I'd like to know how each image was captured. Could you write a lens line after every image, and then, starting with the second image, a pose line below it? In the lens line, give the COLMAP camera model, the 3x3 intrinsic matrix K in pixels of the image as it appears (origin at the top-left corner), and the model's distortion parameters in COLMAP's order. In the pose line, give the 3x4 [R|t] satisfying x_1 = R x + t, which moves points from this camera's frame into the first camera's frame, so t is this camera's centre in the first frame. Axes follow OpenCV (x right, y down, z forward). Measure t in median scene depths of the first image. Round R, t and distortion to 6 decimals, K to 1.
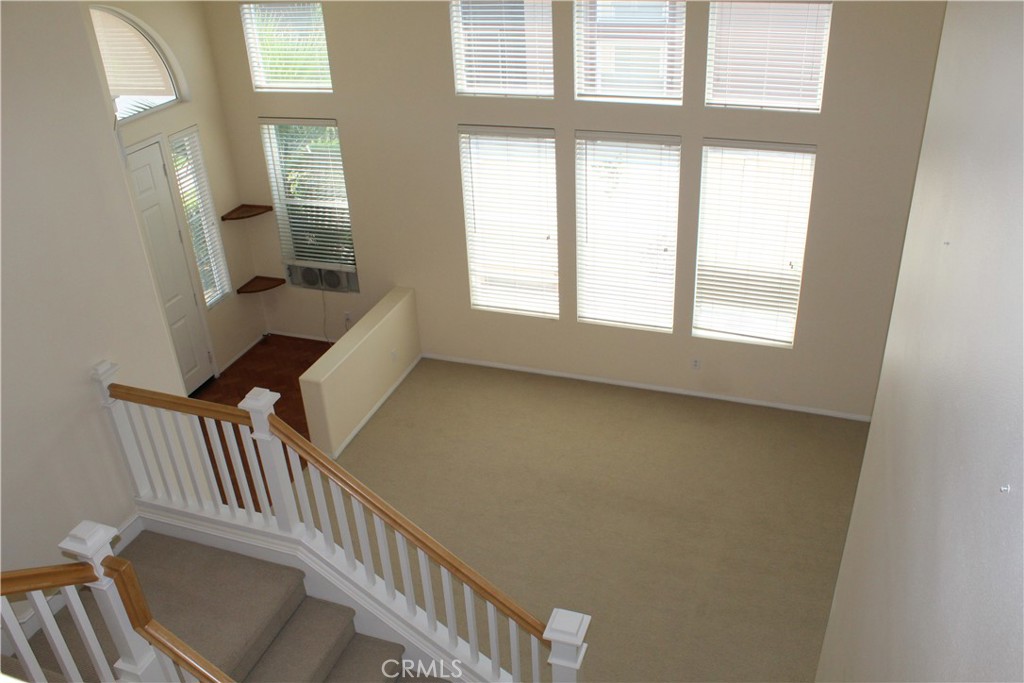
lens RADIAL K [[858.6, 0, 512.0], [0, 858.6, 341.5], [0, 0, 1]] dist [-0.179285, 0.191242]
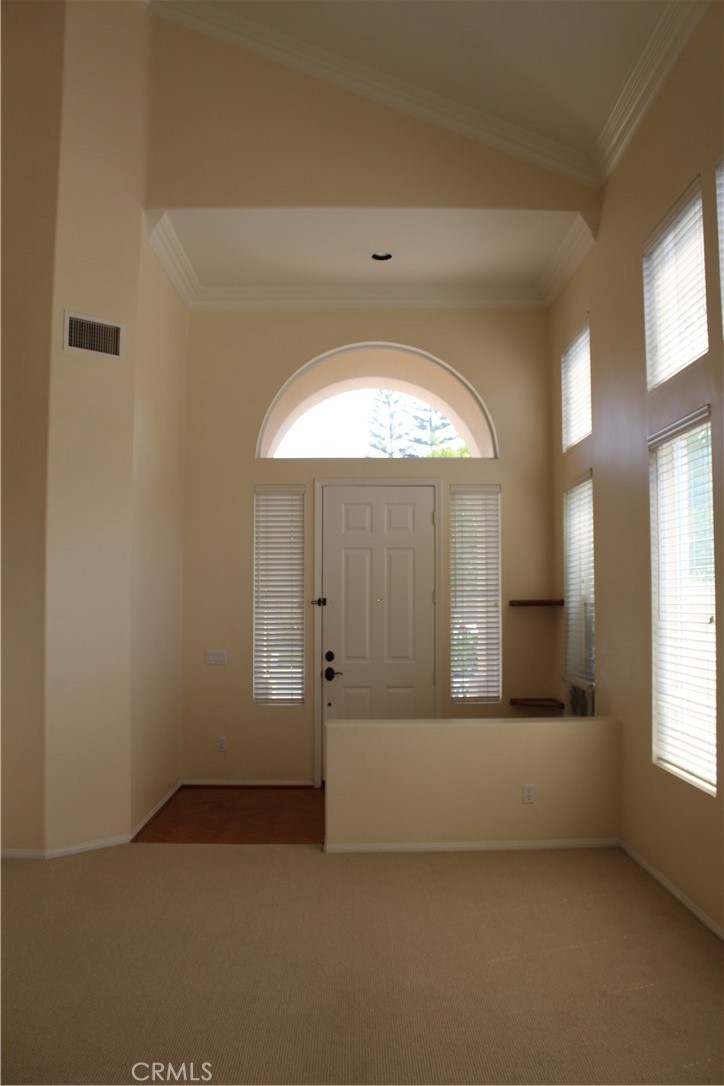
lens RADIAL K [[910.6, 0, 362.0], [0, 910.6, 543.0], [0, 0, 1]] dist [-0.179285, 0.191242]
pose [[0.352659, -0.008673, -0.935712, 0.450995], [-0.466722, 0.865068, -0.183921, 0.035945], [0.811050, 0.501579, 0.301026, 0.595650]]
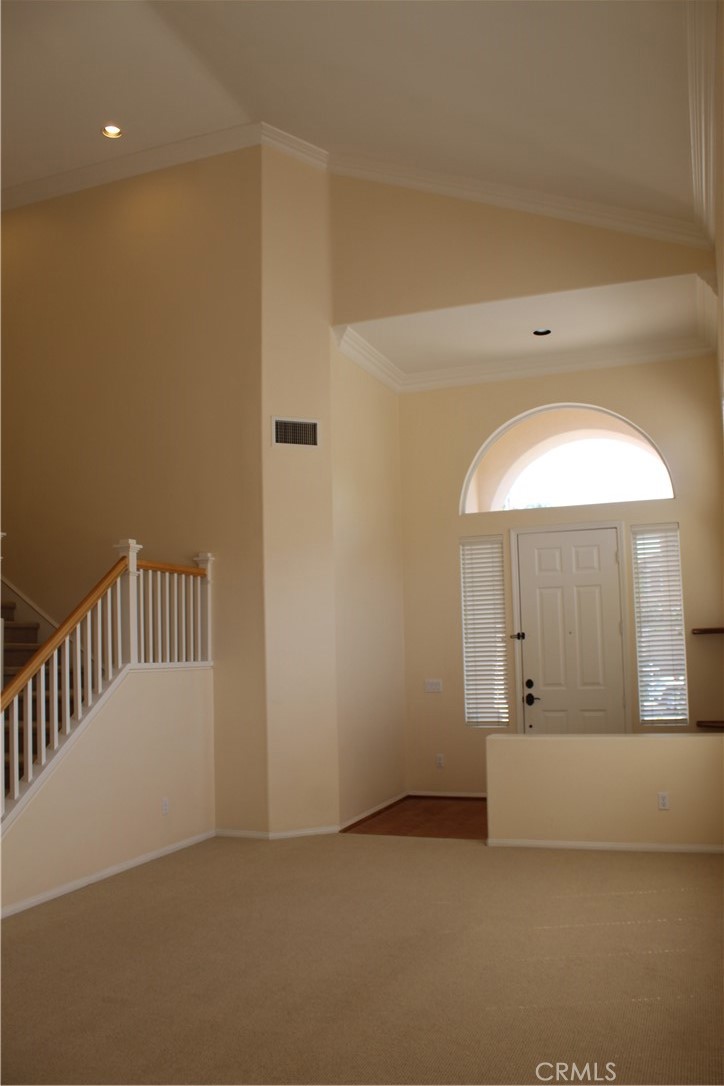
lens RADIAL K [[910.6, 0, 362.0], [0, 910.6, 543.0], [0, 0, 1]] dist [-0.179285, 0.191242]
pose [[-0.016440, -0.062539, -0.997907, 0.623590], [-0.461739, 0.885722, -0.047901, -0.022726], [0.886864, 0.459985, -0.043437, 0.702120]]
